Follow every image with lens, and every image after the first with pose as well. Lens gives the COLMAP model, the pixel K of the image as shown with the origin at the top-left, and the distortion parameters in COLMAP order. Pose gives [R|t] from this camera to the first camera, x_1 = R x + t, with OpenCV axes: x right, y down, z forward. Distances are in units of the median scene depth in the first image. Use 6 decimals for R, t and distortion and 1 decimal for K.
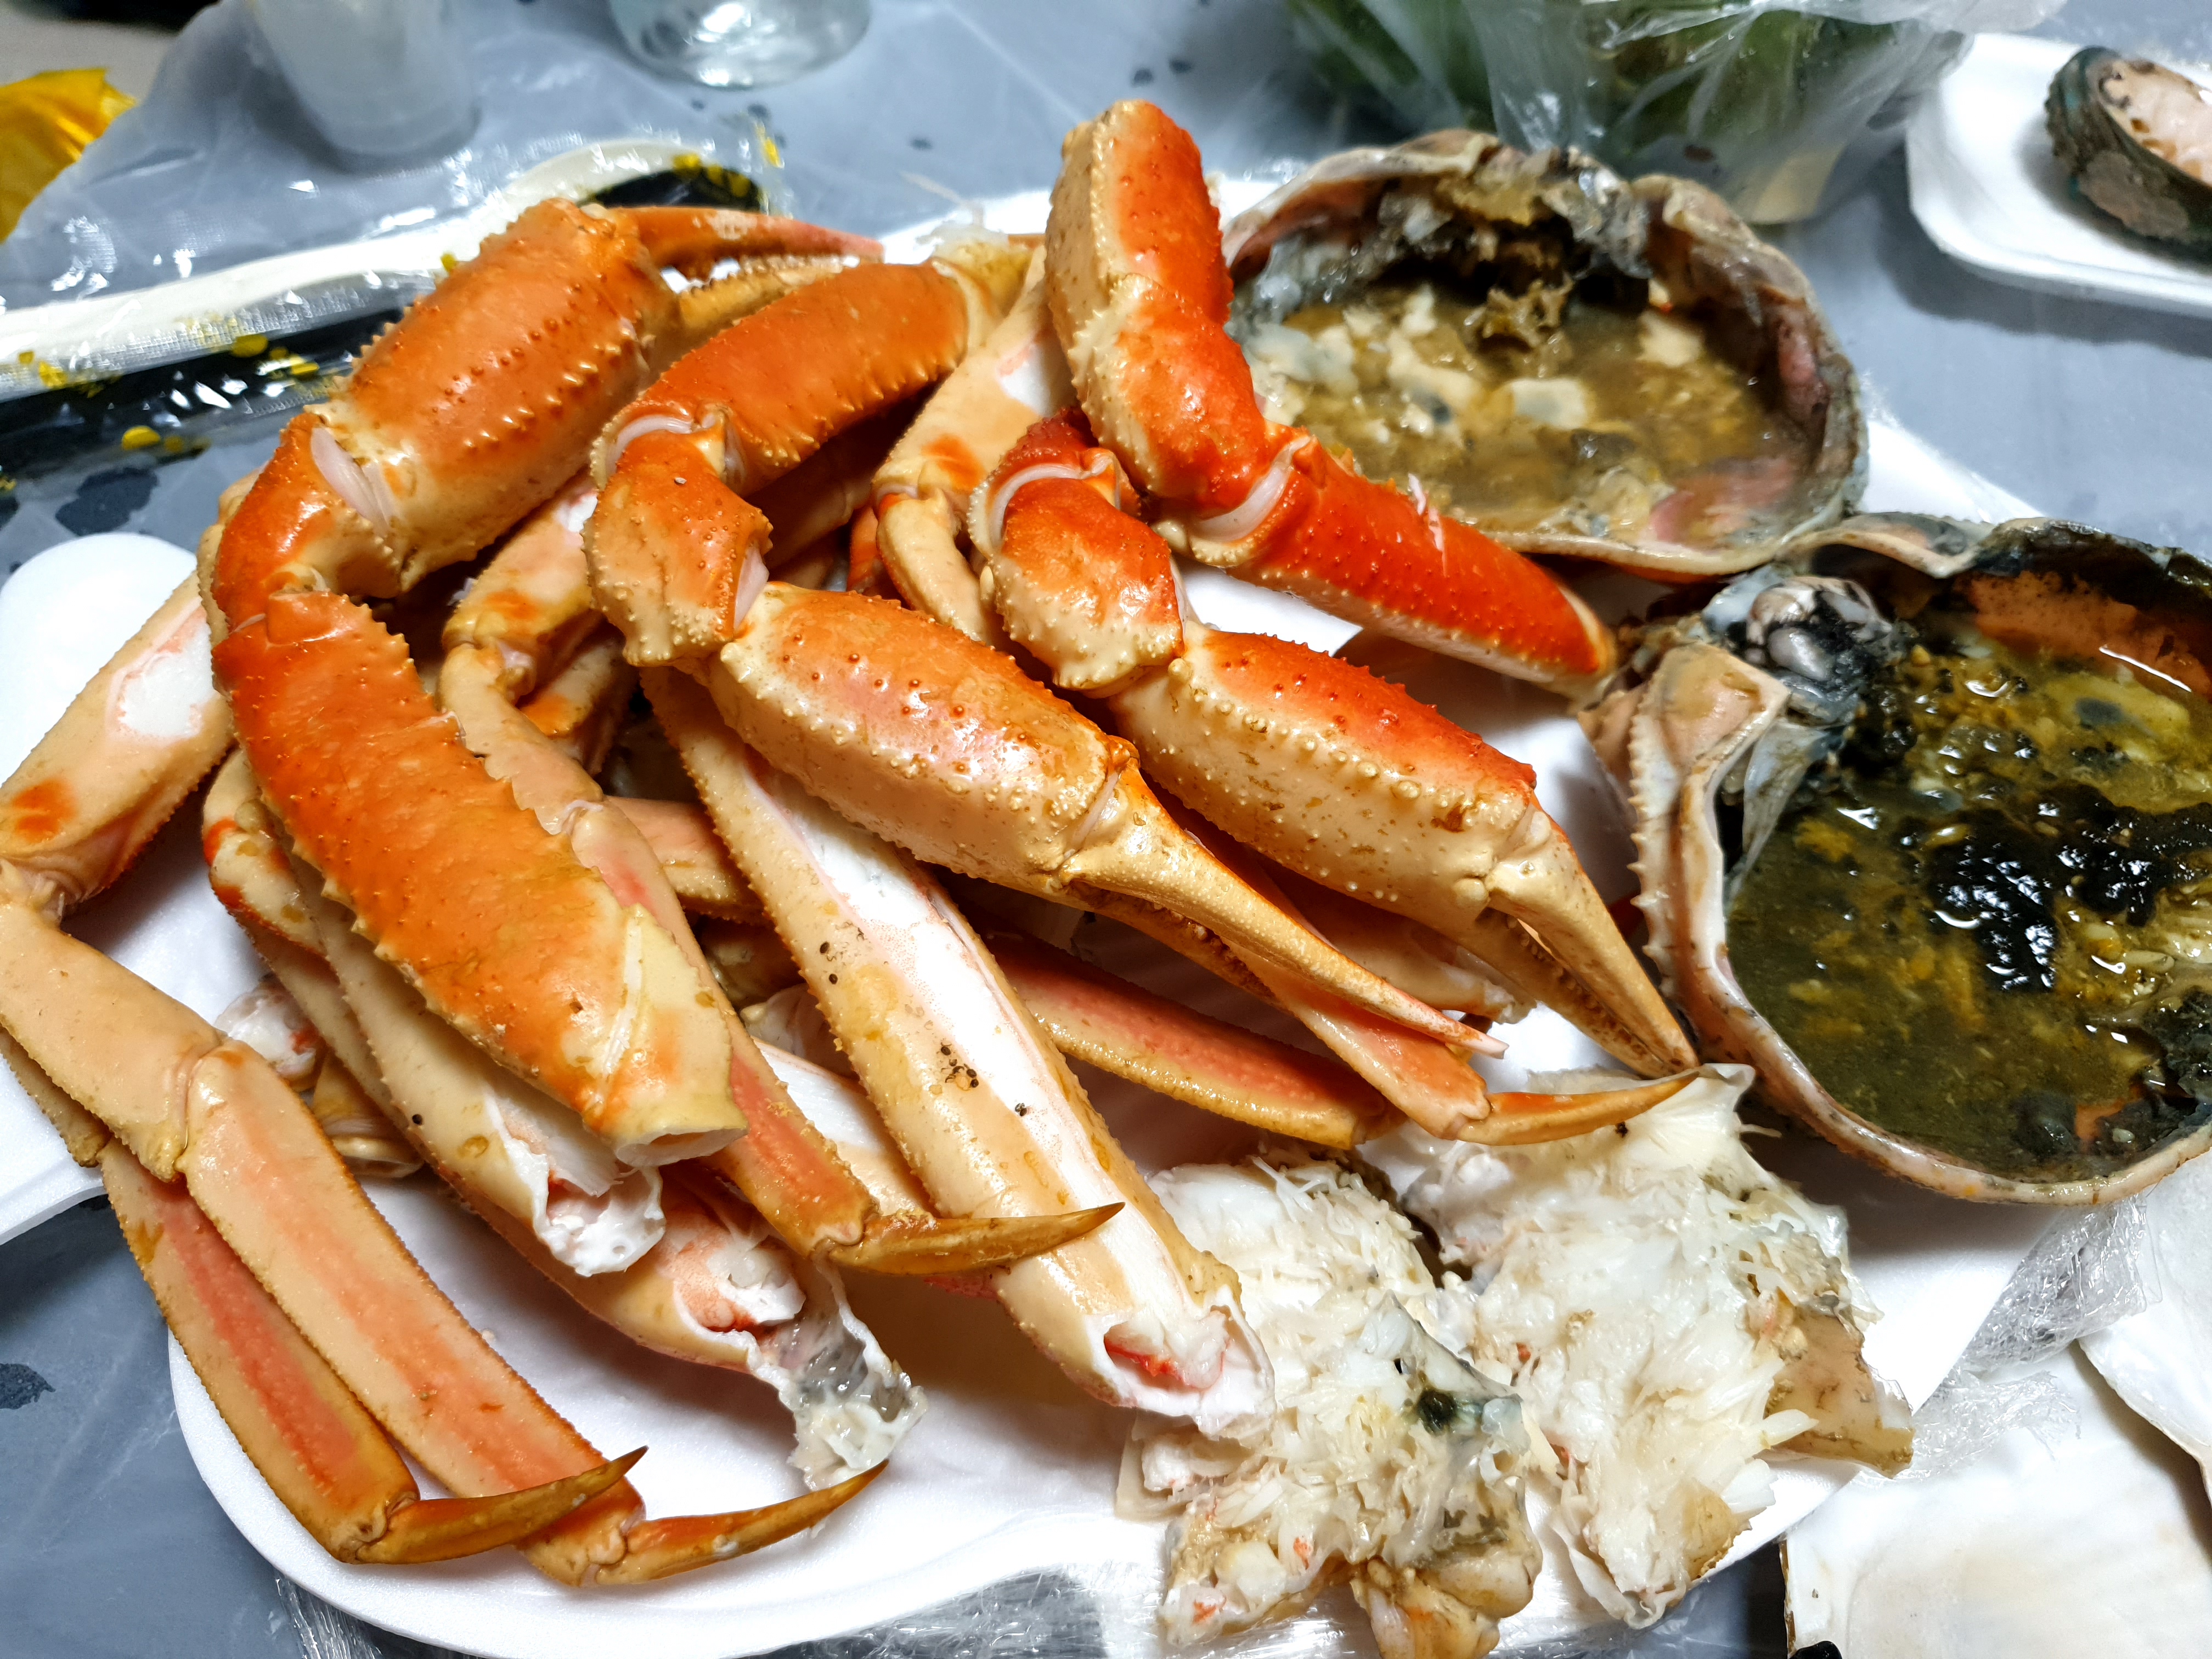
lens RADIAL K [[1802.7, 0, 1092.6], [0, 1802.7, 826.2], [0, 0, 1]] dist [-0.049724, -0.001844]
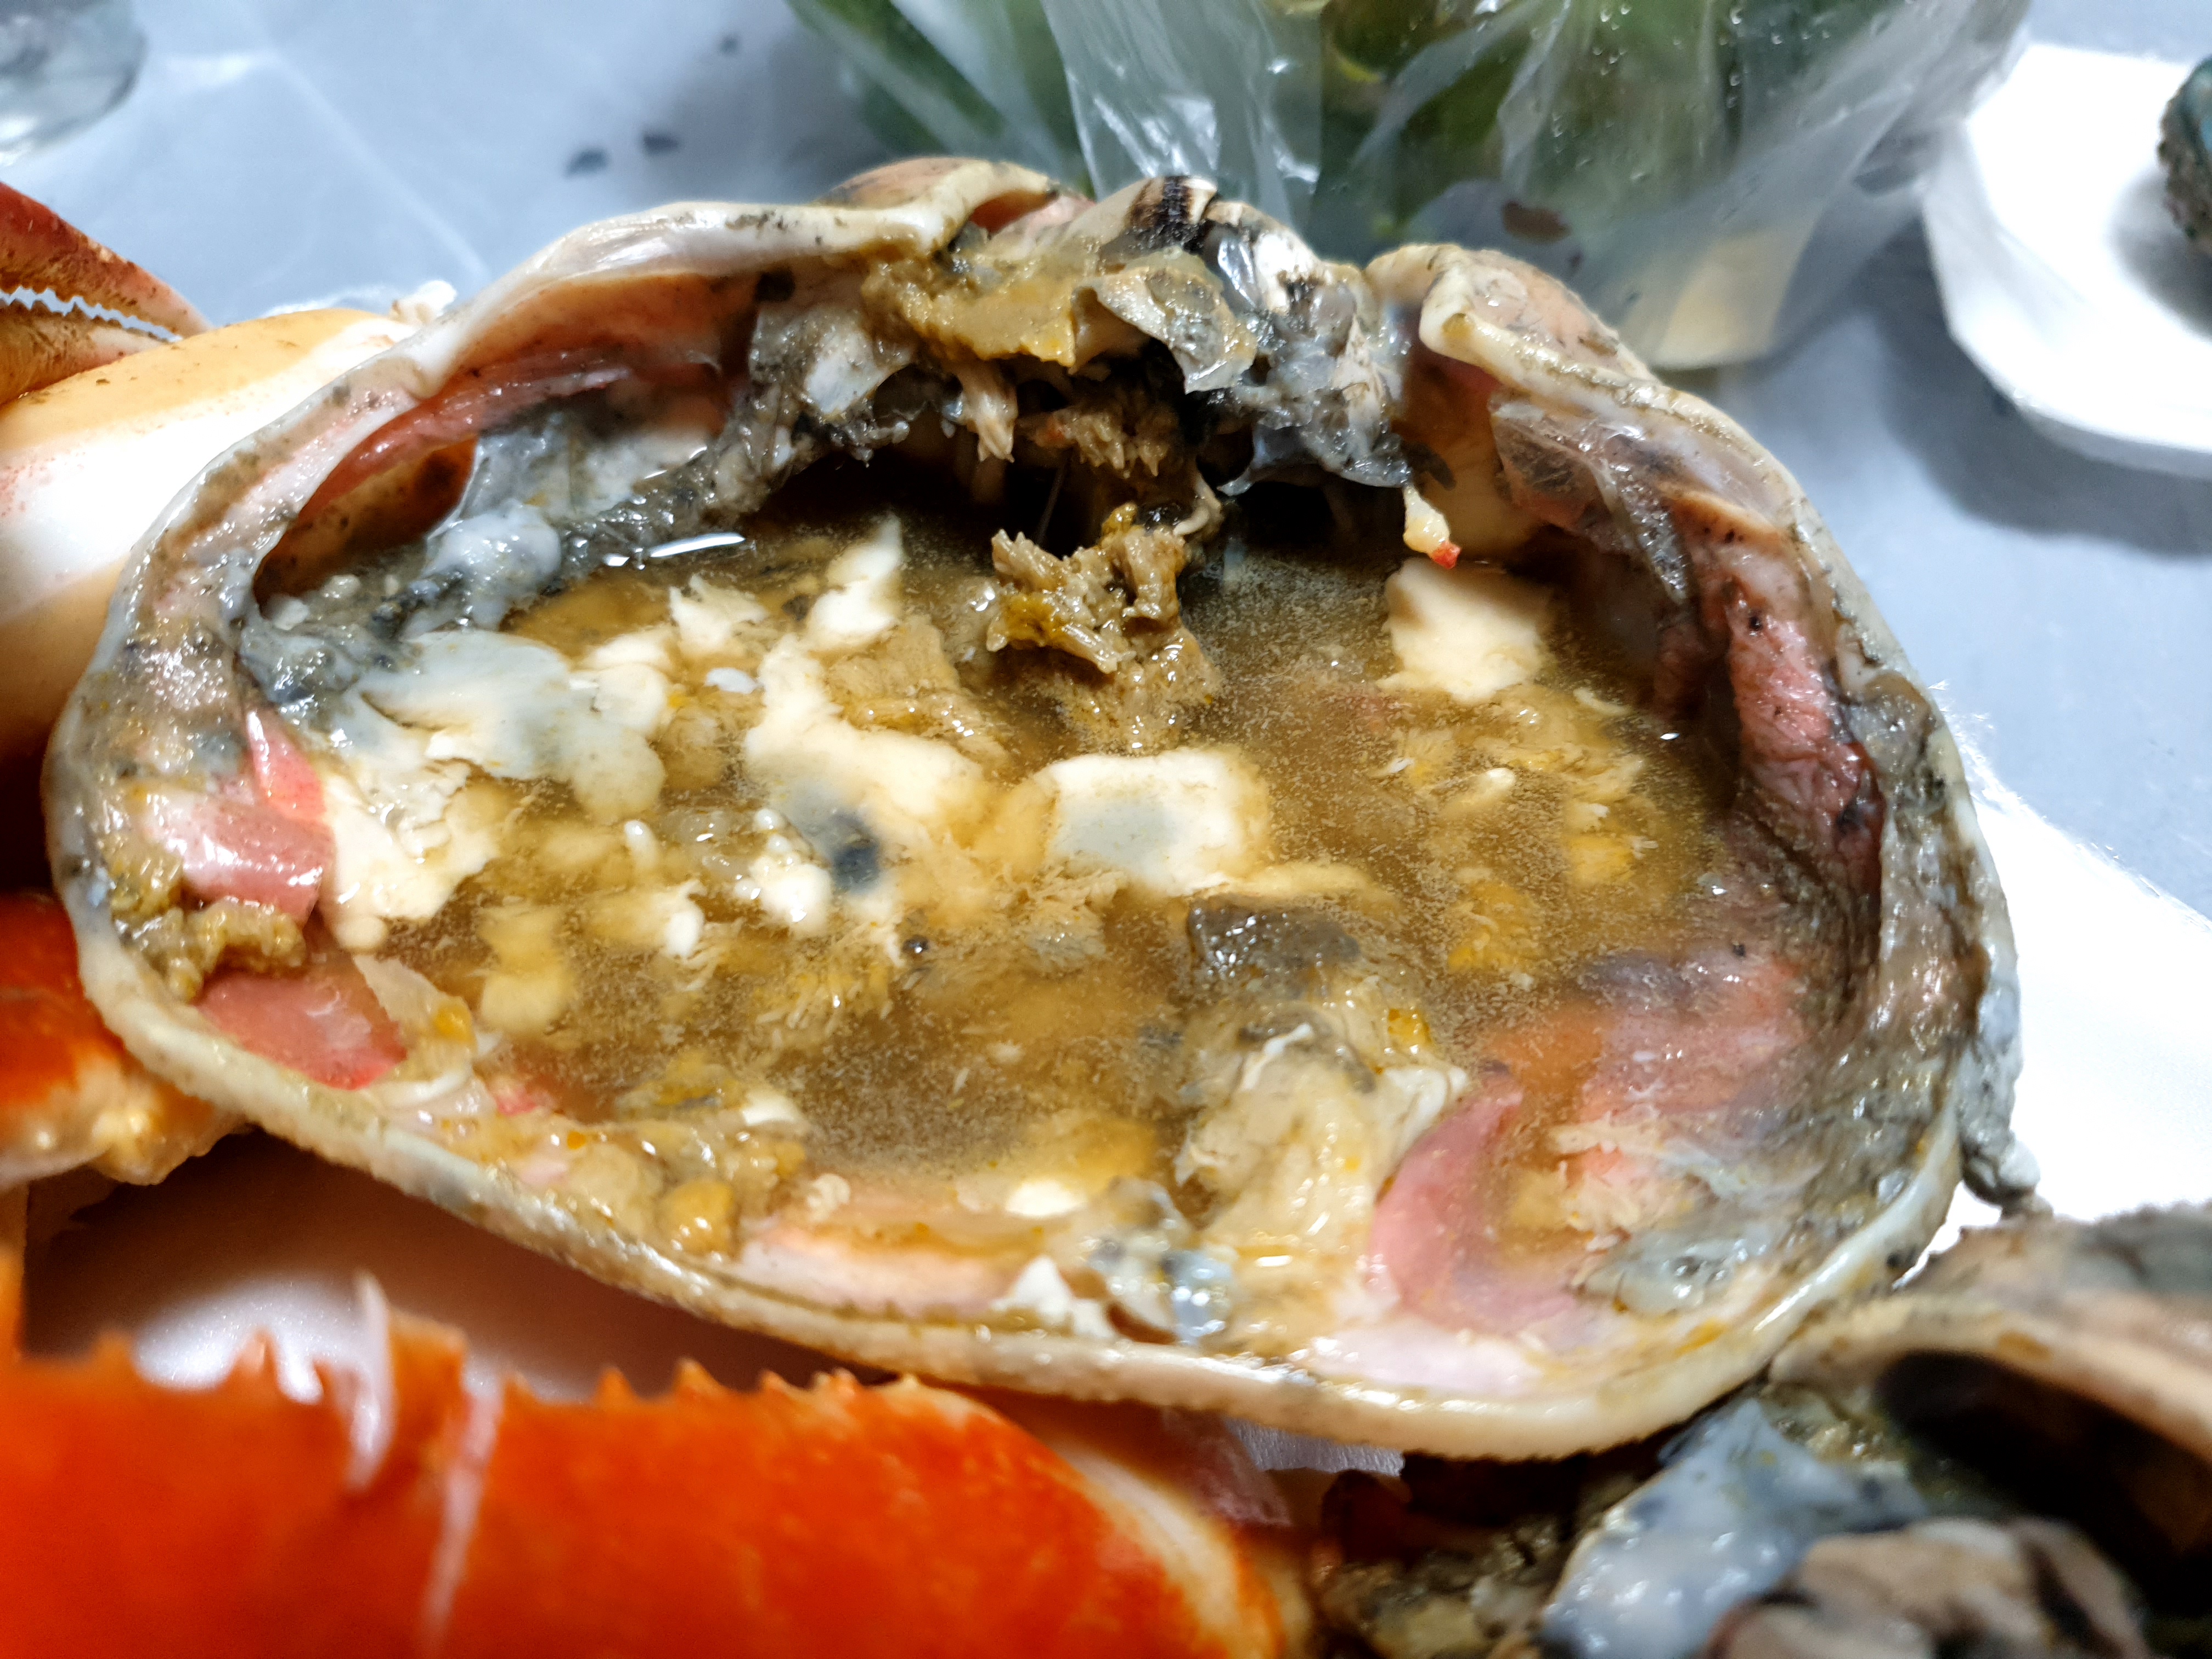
lens RADIAL K [[1802.7, 0, 1124.8], [0, 1802.7, 842.4], [0, 0, 1]] dist [-0.049724, -0.001844]
pose [[0.998500, -0.036371, 0.040928, 0.250002], [0.040153, 0.994595, -0.095752, -0.207399], [-0.037224, 0.097252, 0.994563, 0.659387]]
